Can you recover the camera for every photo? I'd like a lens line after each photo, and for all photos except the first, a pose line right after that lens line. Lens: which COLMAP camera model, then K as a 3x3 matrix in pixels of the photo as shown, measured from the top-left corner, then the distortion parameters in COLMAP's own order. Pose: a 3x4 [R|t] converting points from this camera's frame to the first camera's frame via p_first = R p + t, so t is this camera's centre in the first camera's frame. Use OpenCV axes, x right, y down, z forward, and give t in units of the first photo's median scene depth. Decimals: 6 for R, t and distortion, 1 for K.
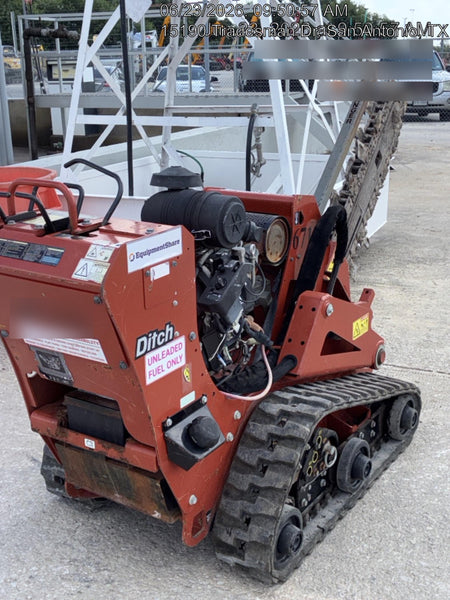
lens RADIAL K [[752.7, 0, 223.3], [0, 752.7, 289.8], [0, 0, 1]] dist [0.095414, -0.005485]
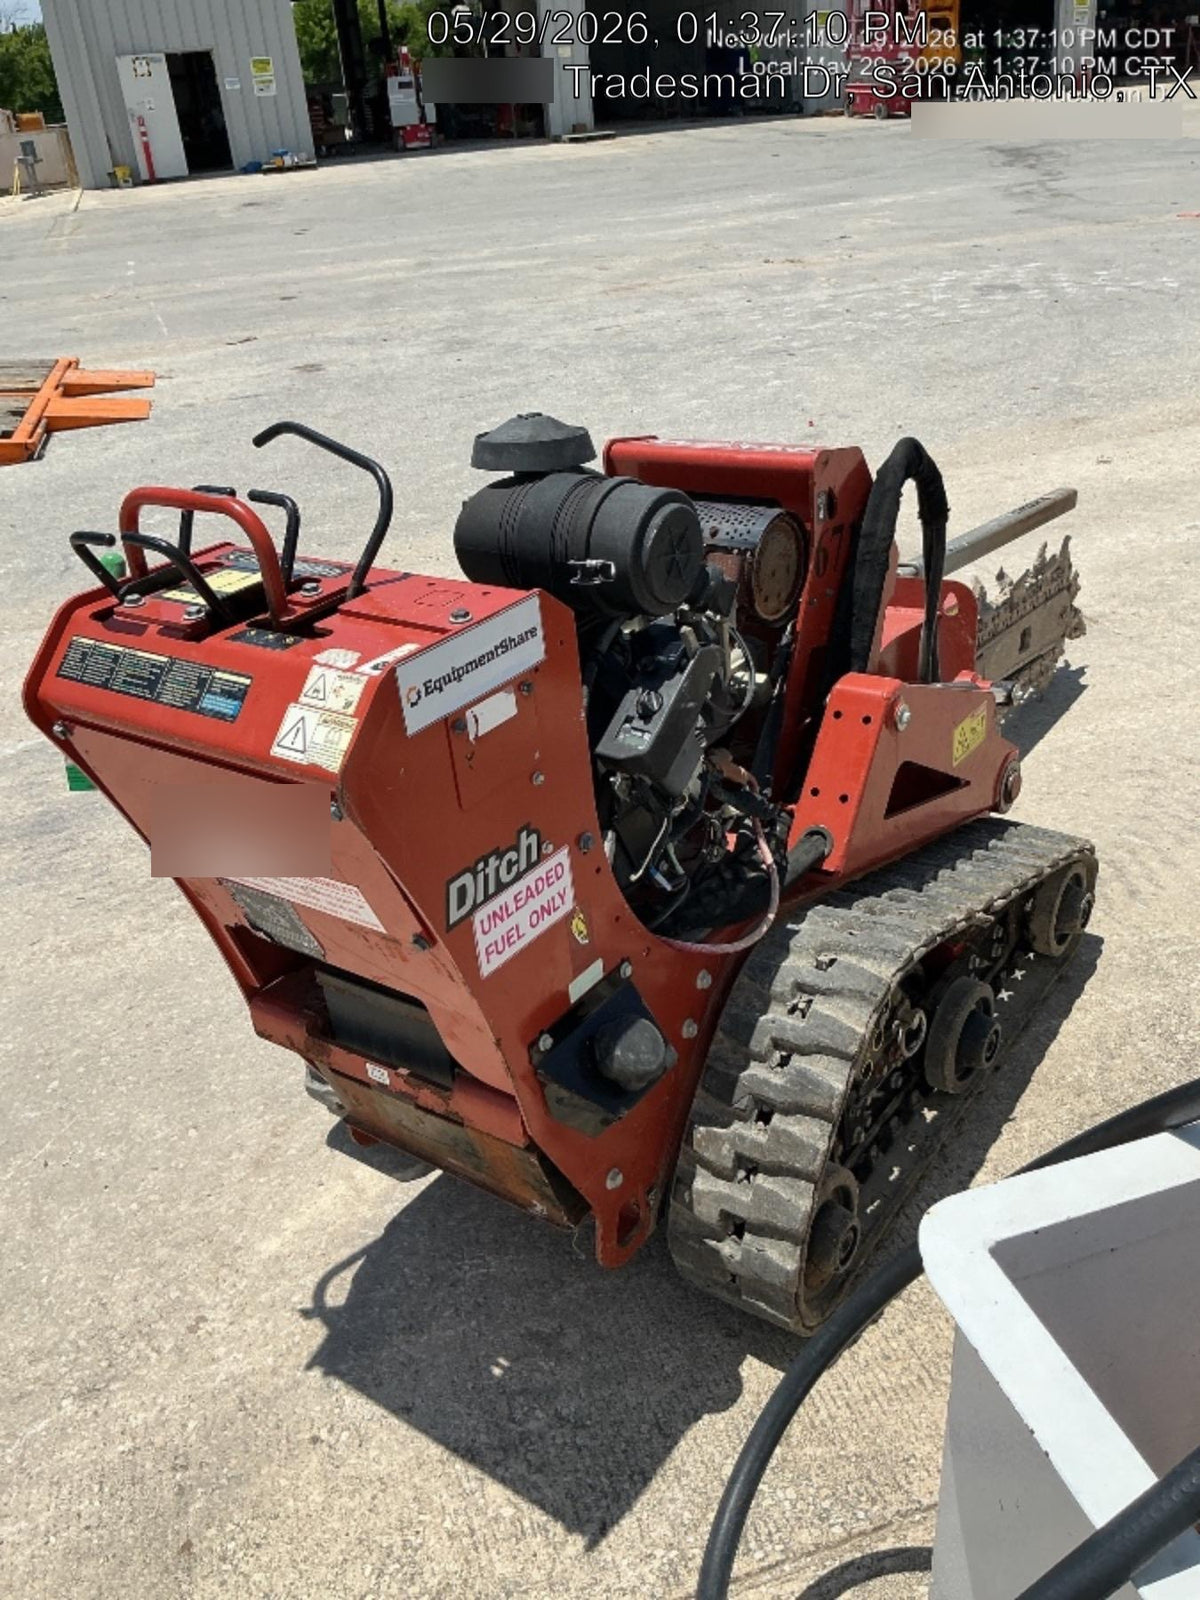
lens RADIAL K [[1322.0, 0, 600.0], [0, 1322.0, 800.0], [0, 0, 1]] dist [0.078583, -0.011059]
pose [[0.996355, -0.049318, -0.069603, 0.019608], [0.061020, 0.982224, 0.177518, -0.094356], [0.059611, -0.181118, 0.981653, 0.274942]]
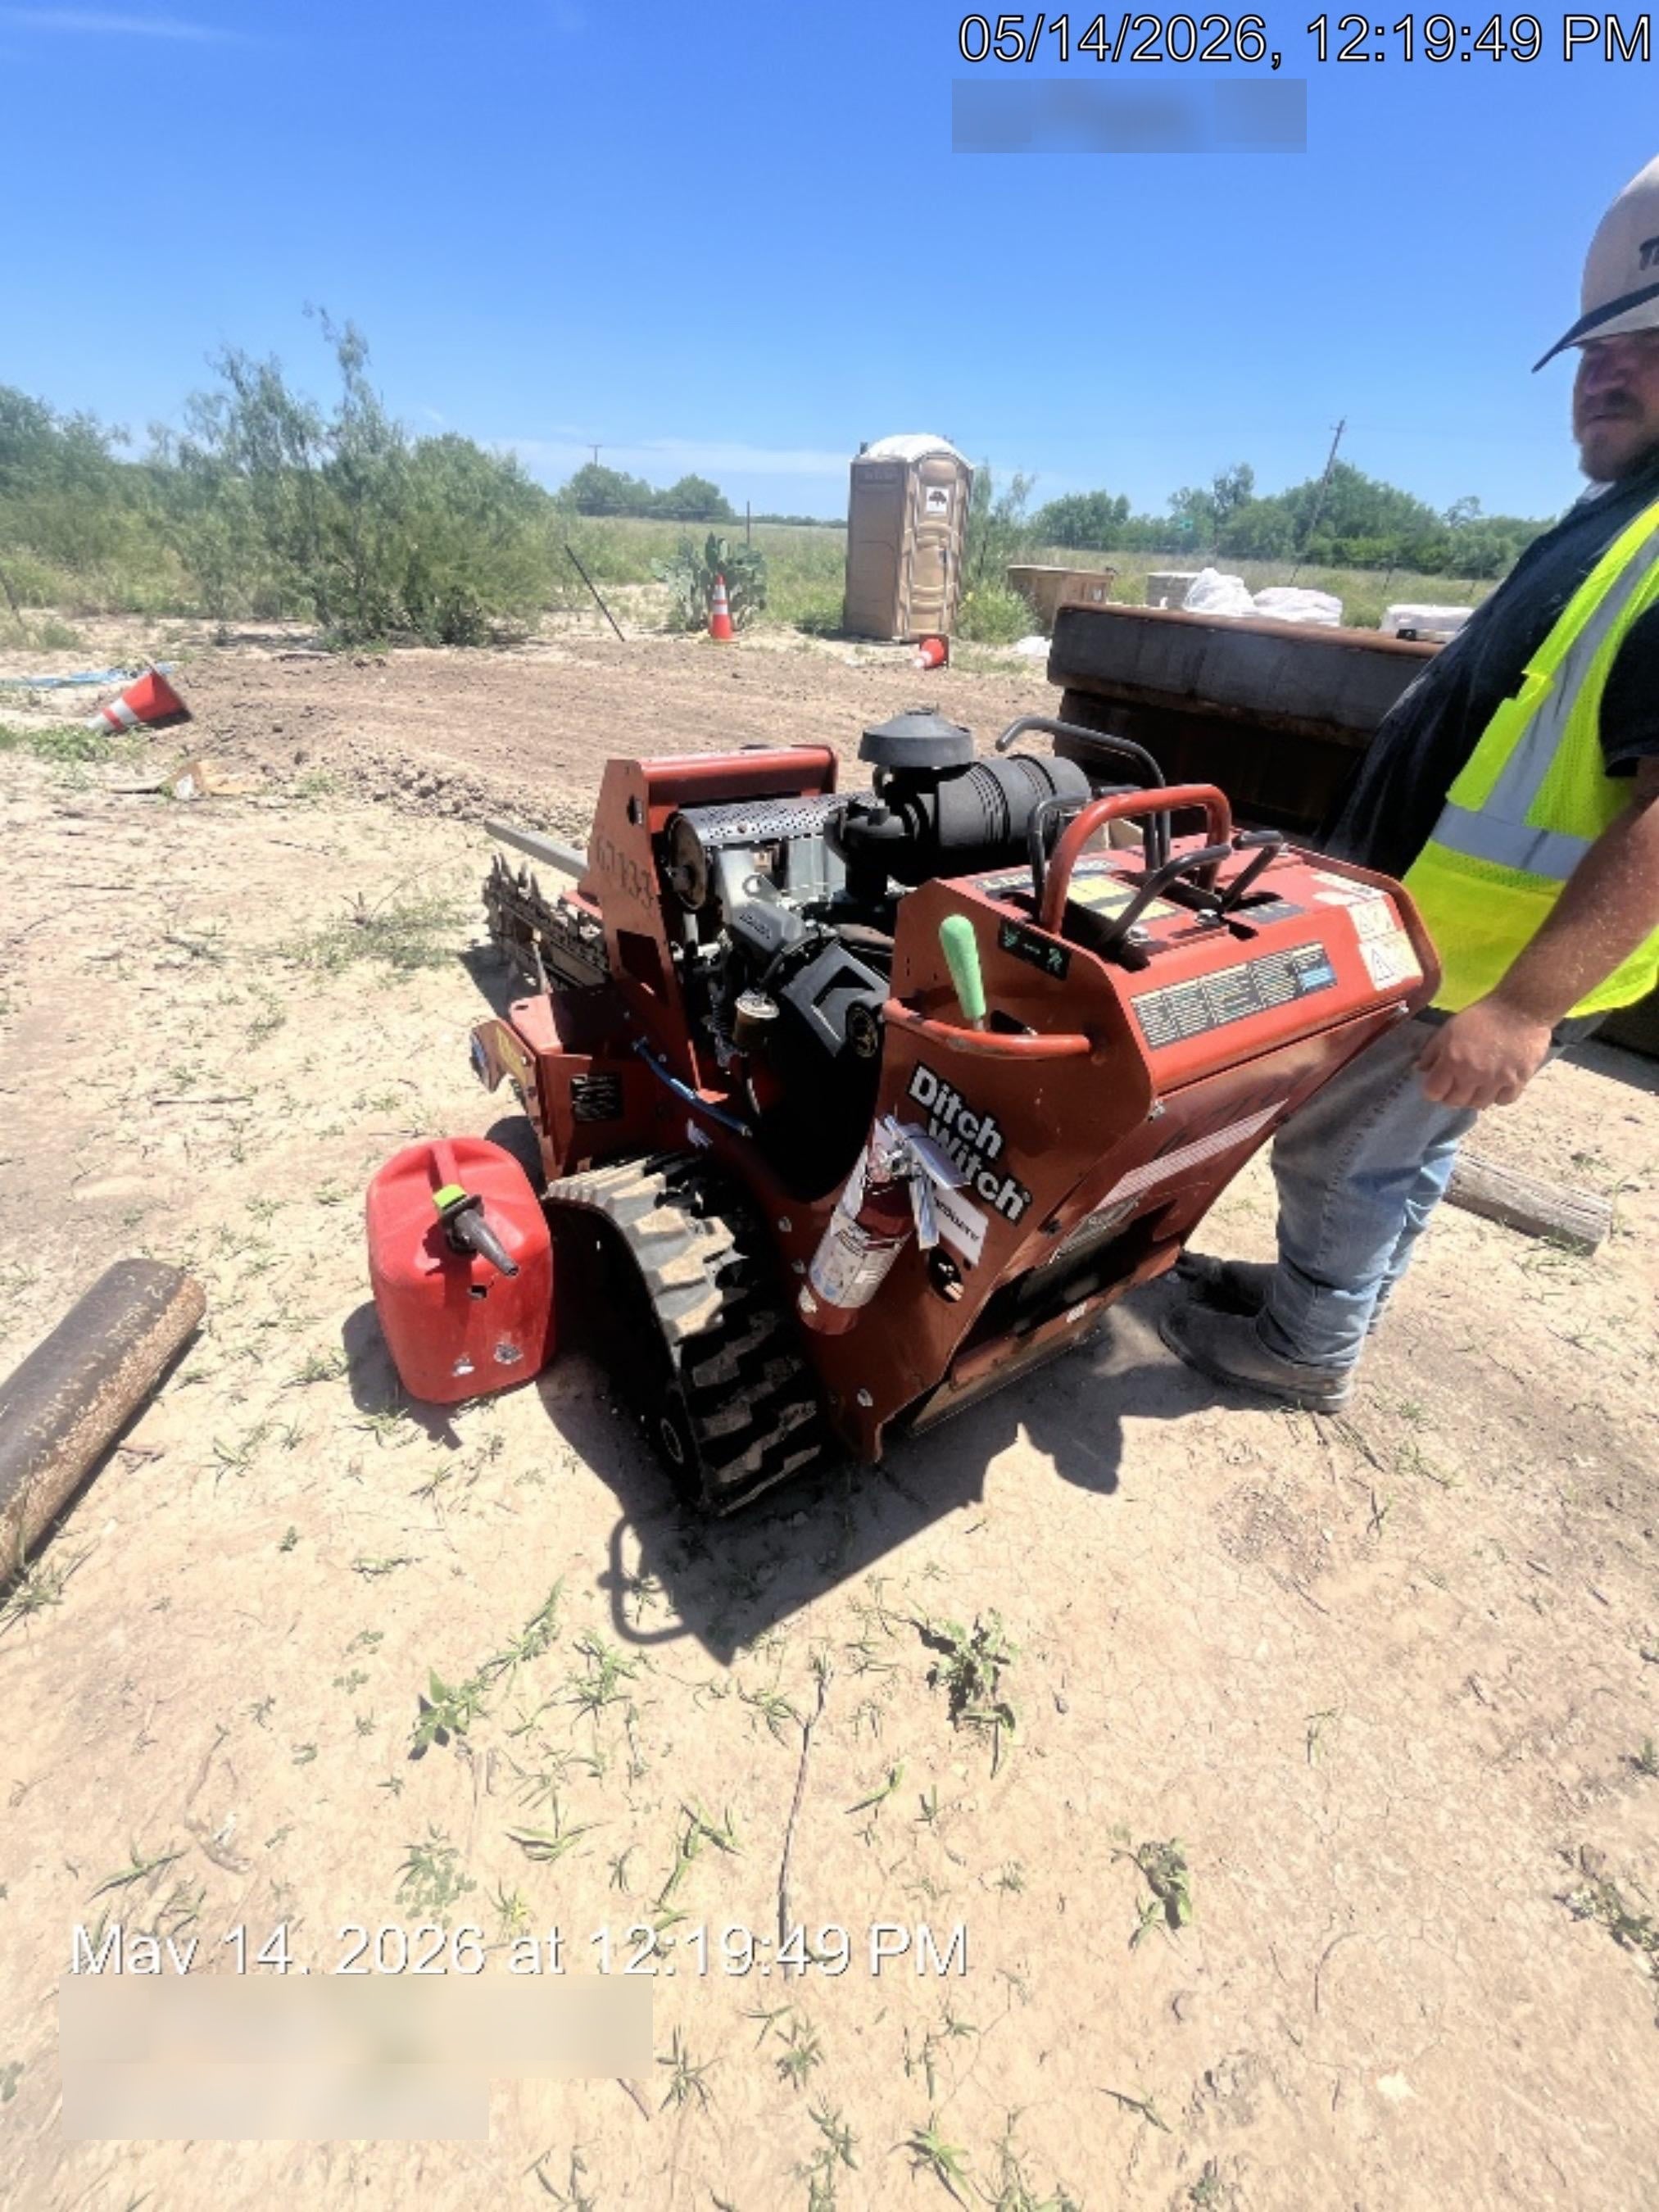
lens RADIAL K [[896.3, 0, 816.3], [0, 896.3, 1104.4], [0, 0, 1]] dist [-0.018662, 0.000022]
pose [[0.393913, -0.471888, 0.788767, -0.692743], [0.213315, 0.881655, 0.420929, -0.222351], [-0.894052, 0.002446, 0.447956, 0.935958]]
